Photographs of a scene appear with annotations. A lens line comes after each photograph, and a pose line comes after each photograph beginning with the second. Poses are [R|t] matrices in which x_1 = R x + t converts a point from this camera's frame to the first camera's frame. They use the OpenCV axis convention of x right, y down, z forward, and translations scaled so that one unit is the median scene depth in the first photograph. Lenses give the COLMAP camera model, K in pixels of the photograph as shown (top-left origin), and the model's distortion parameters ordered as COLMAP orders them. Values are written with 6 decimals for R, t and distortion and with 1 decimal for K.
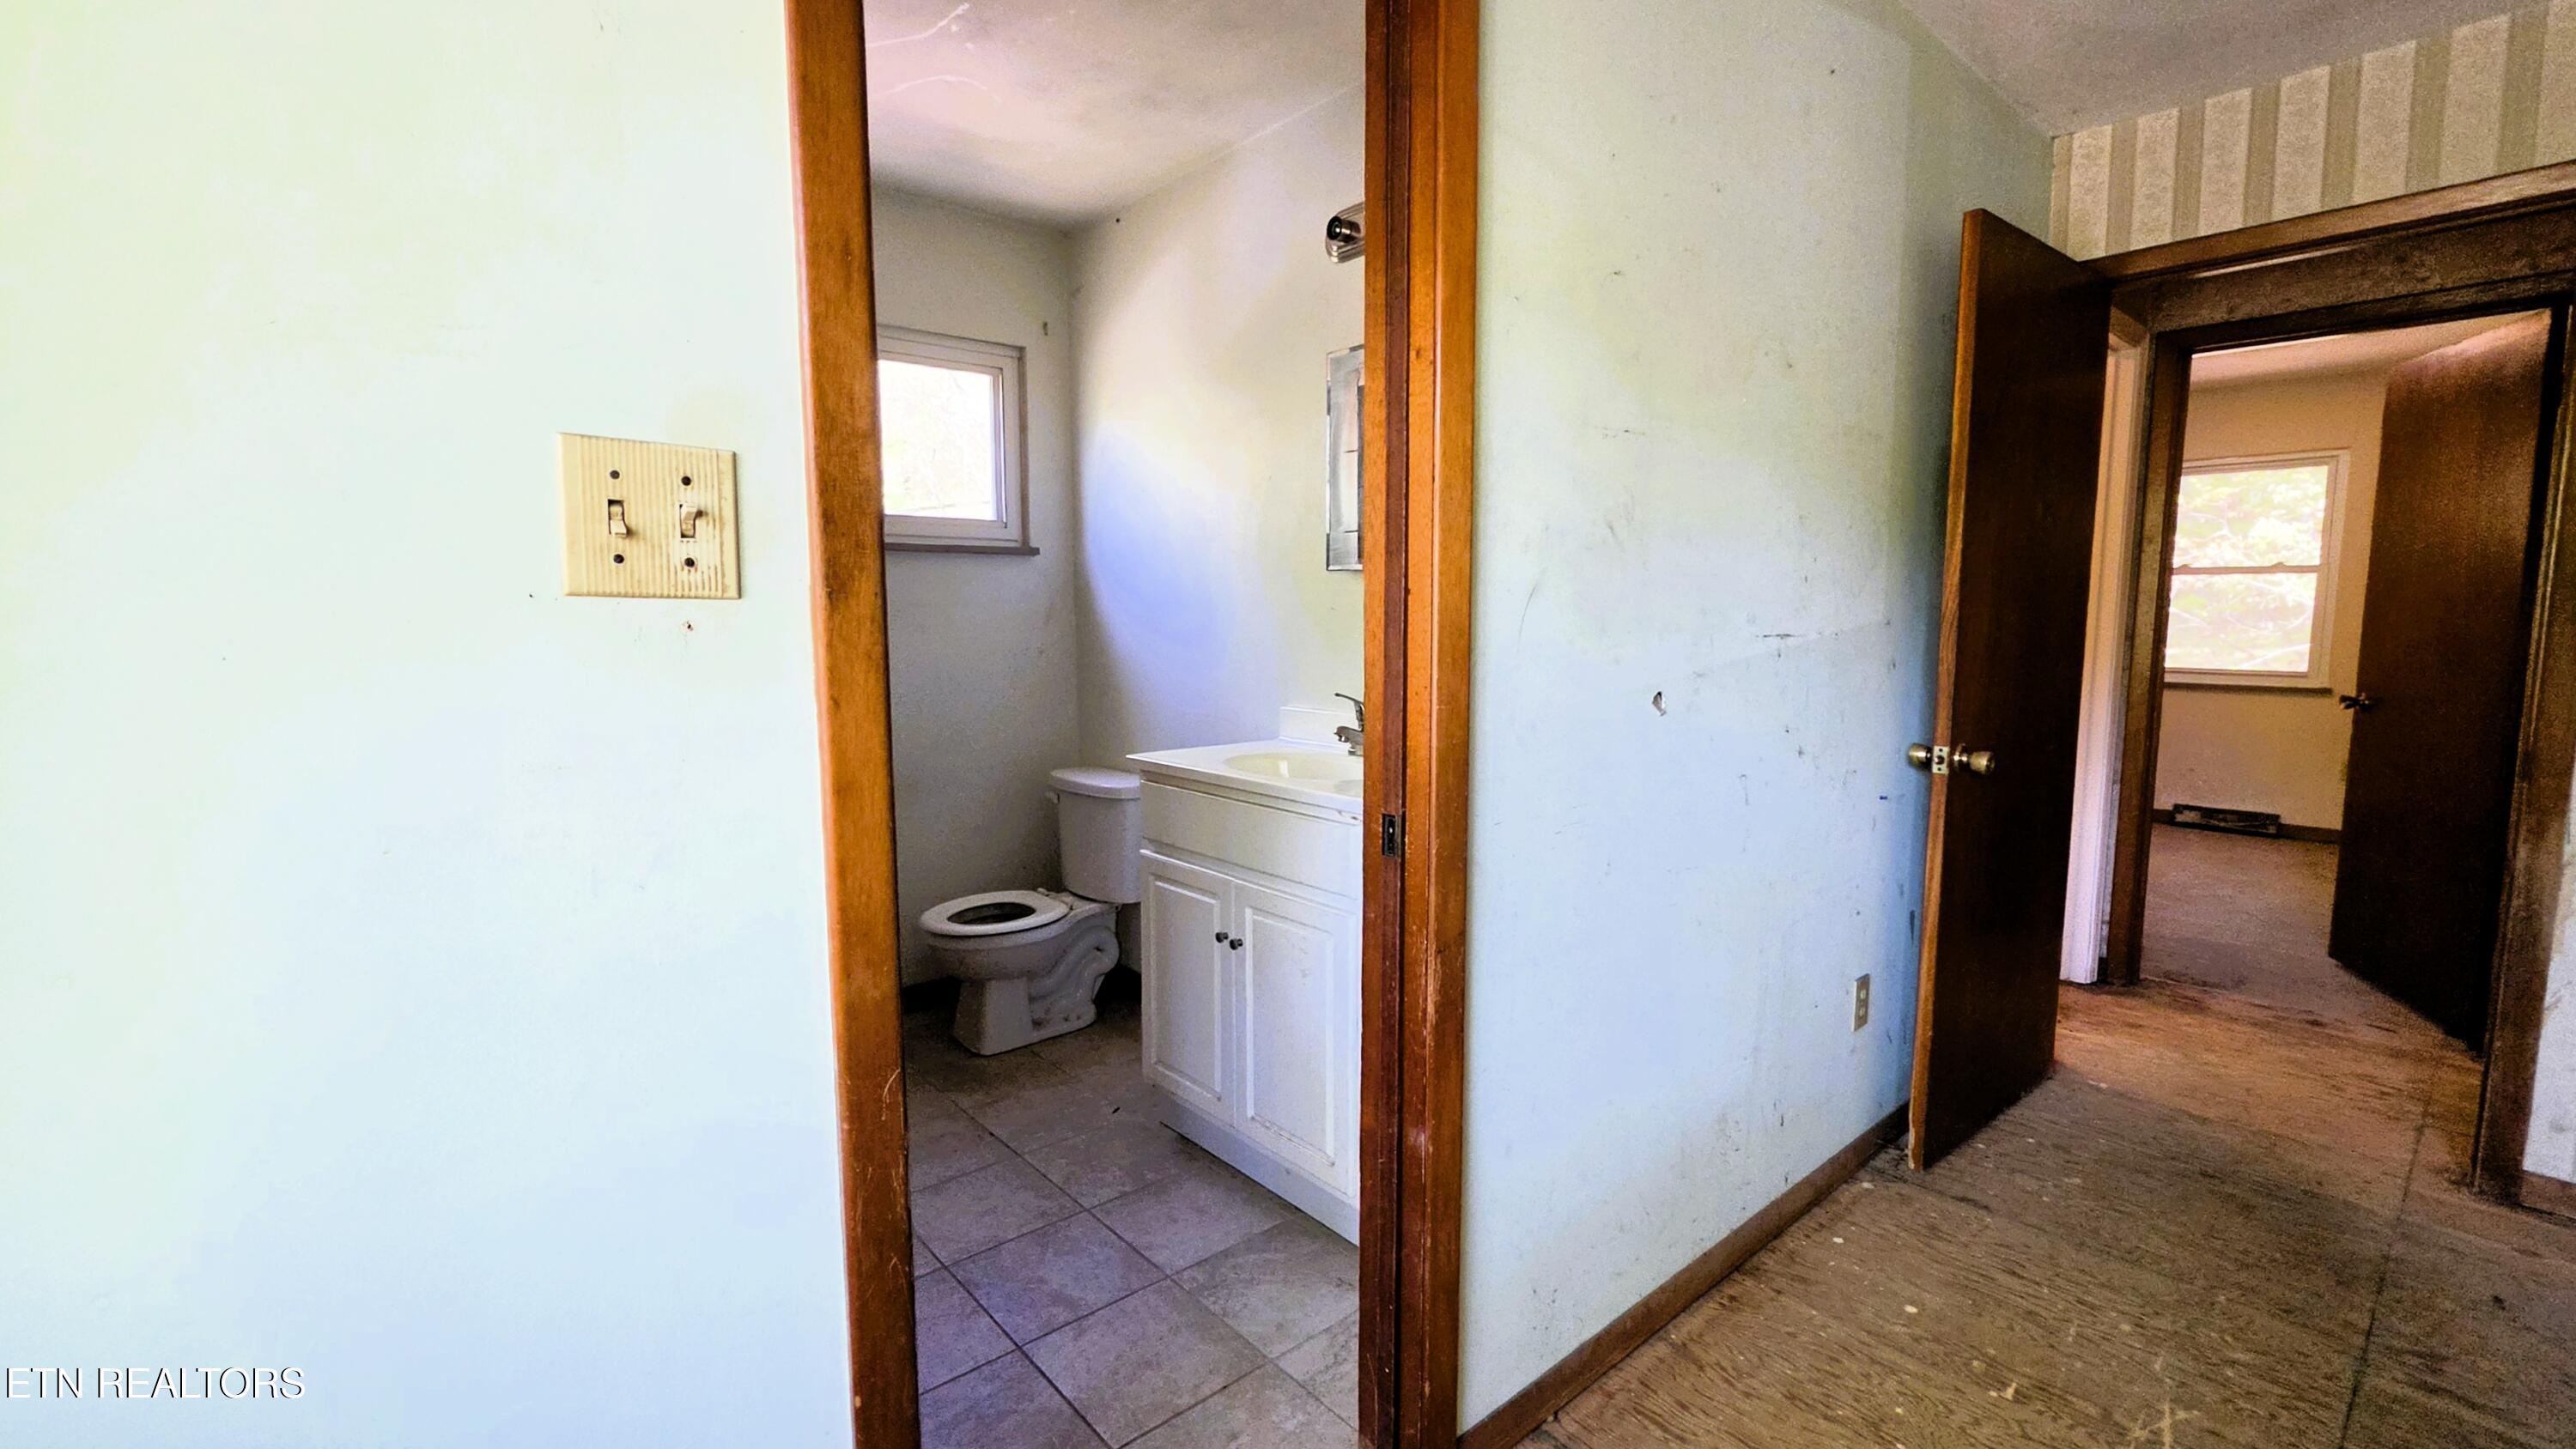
lens RADIAL K [[1062.3, 0, 1306.3], [0, 1062.3, 741.2], [0, 0, 1]] dist [-0.003668, 0.000575]
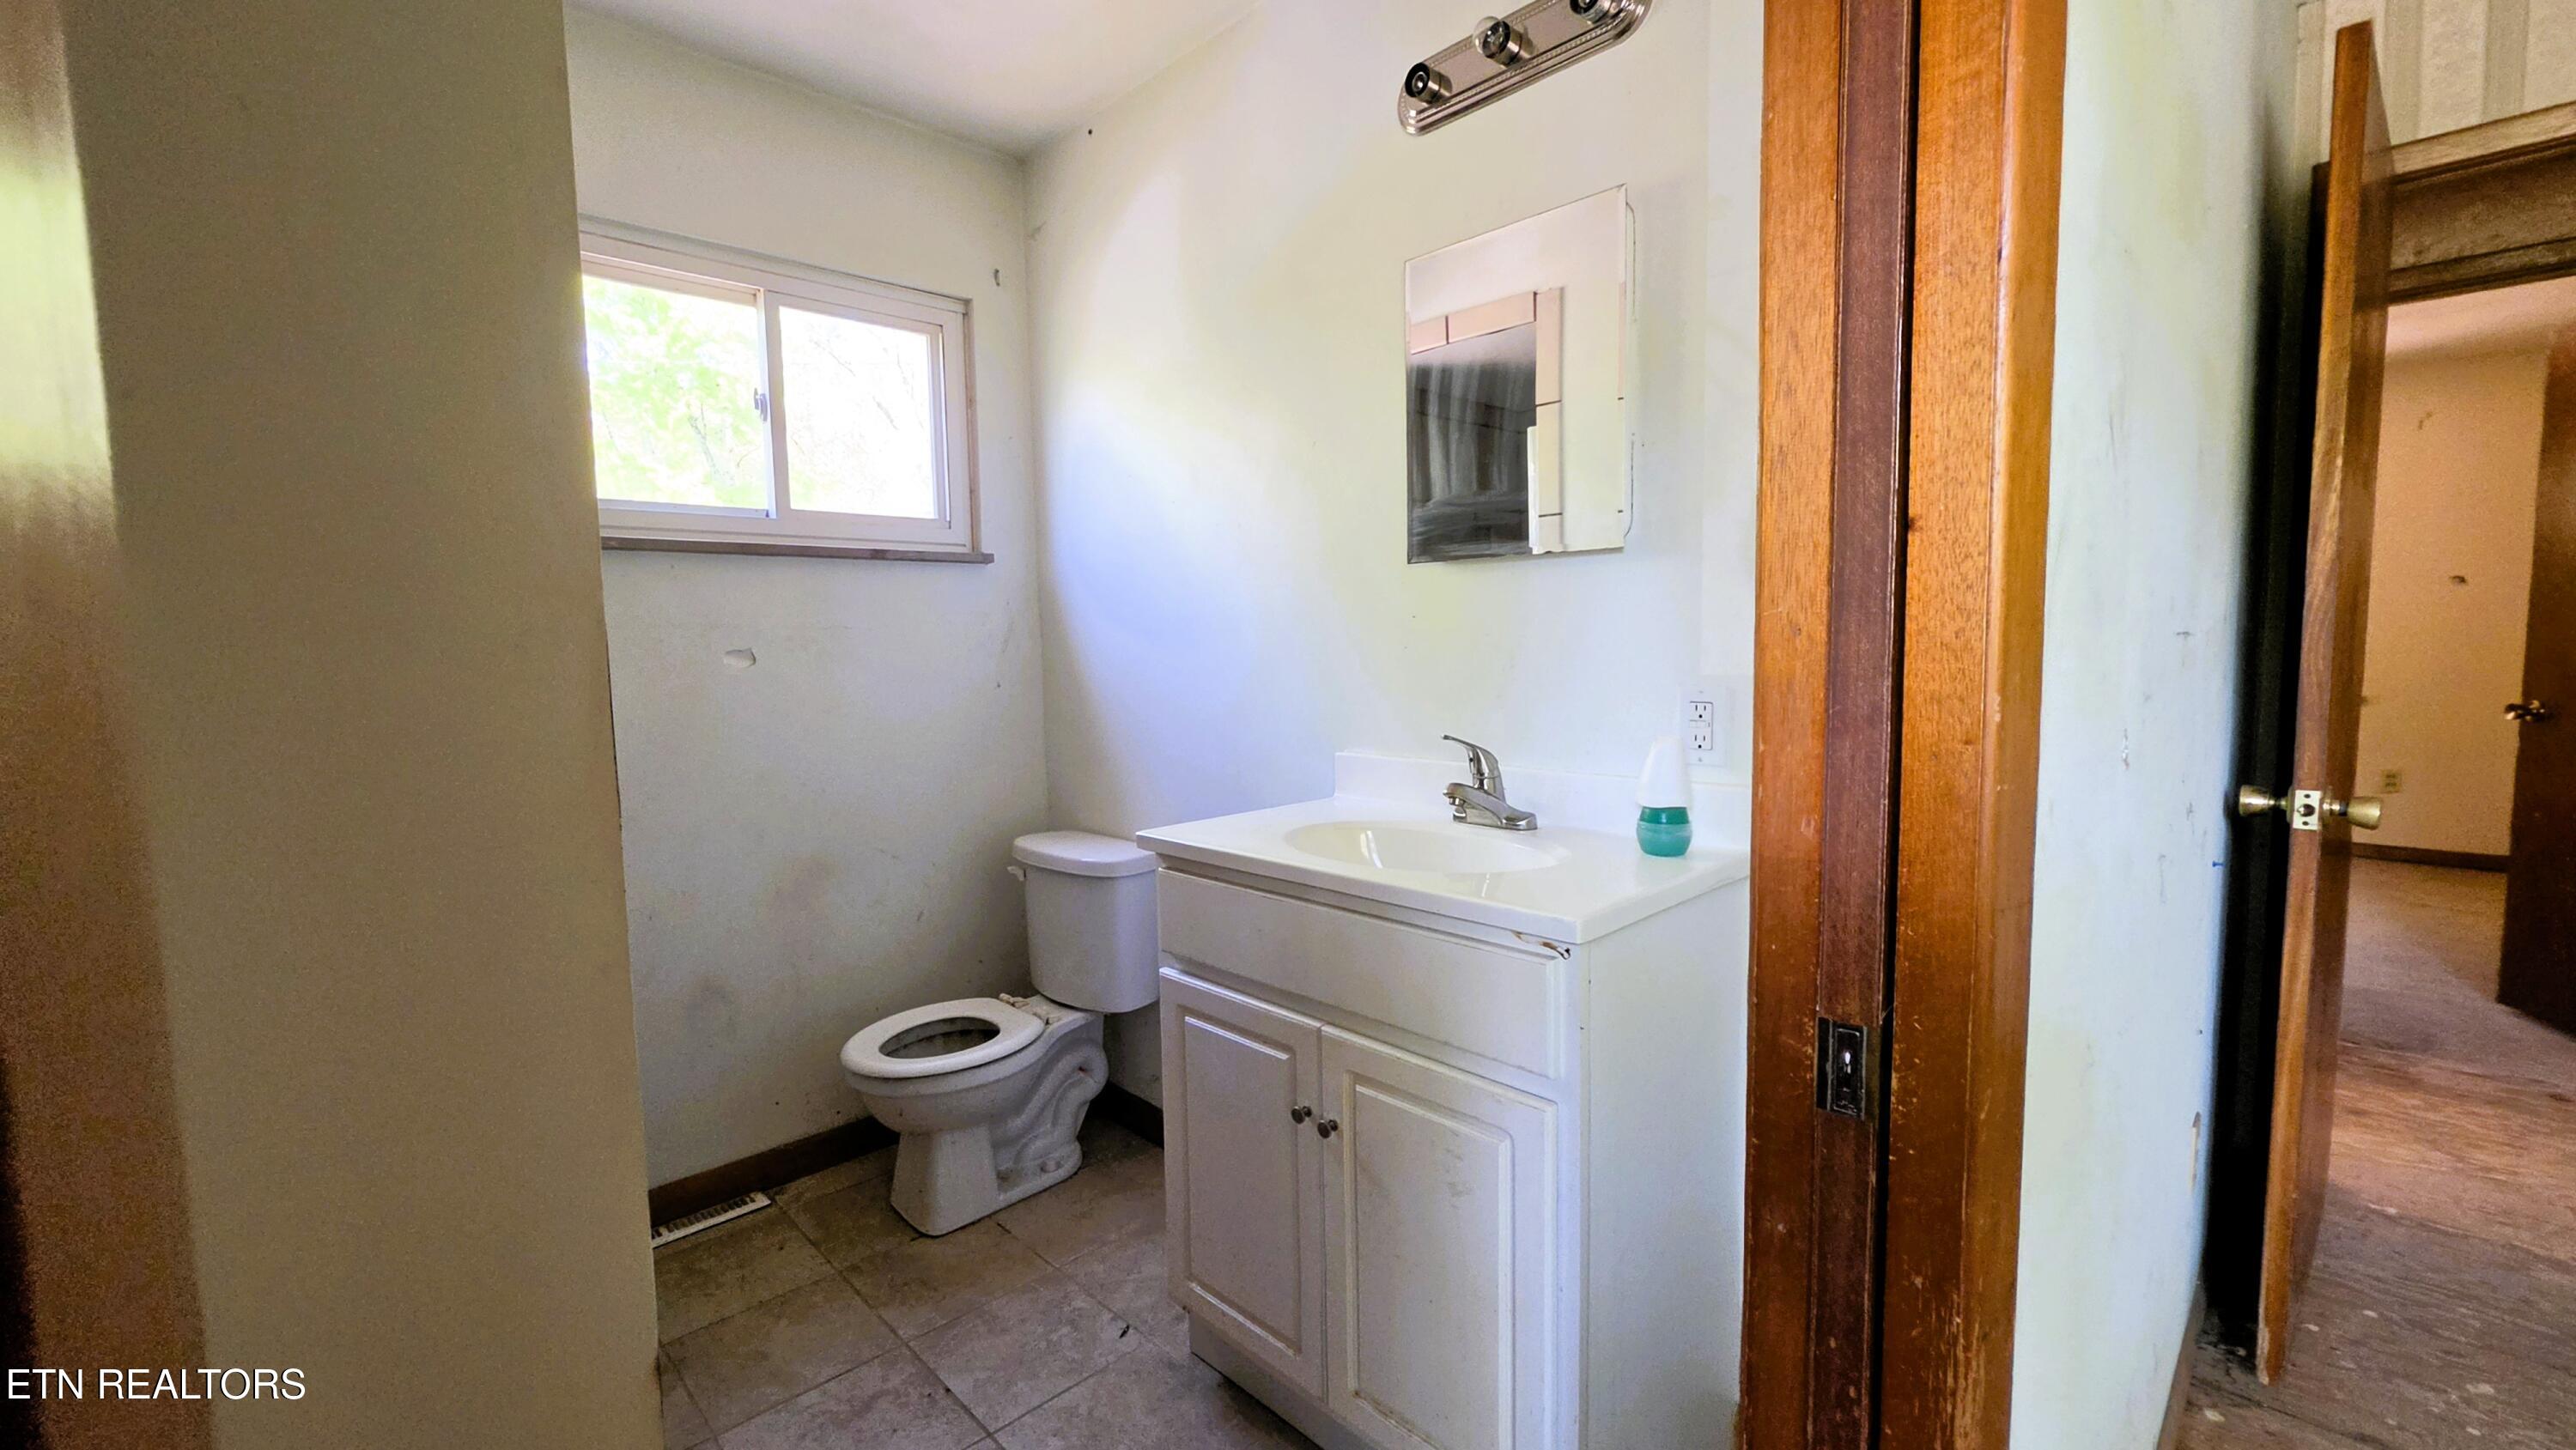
lens RADIAL K [[1032.9, 0, 1293.3], [0, 1032.9, 738.5], [0, 0, 1]] dist [-0.003426, -0.000387]
pose [[0.998530, -0.024254, 0.048470, -0.078448], [0.025643, 0.999272, -0.028243, -0.020402], [-0.047750, 0.029444, 0.998425, 0.256908]]
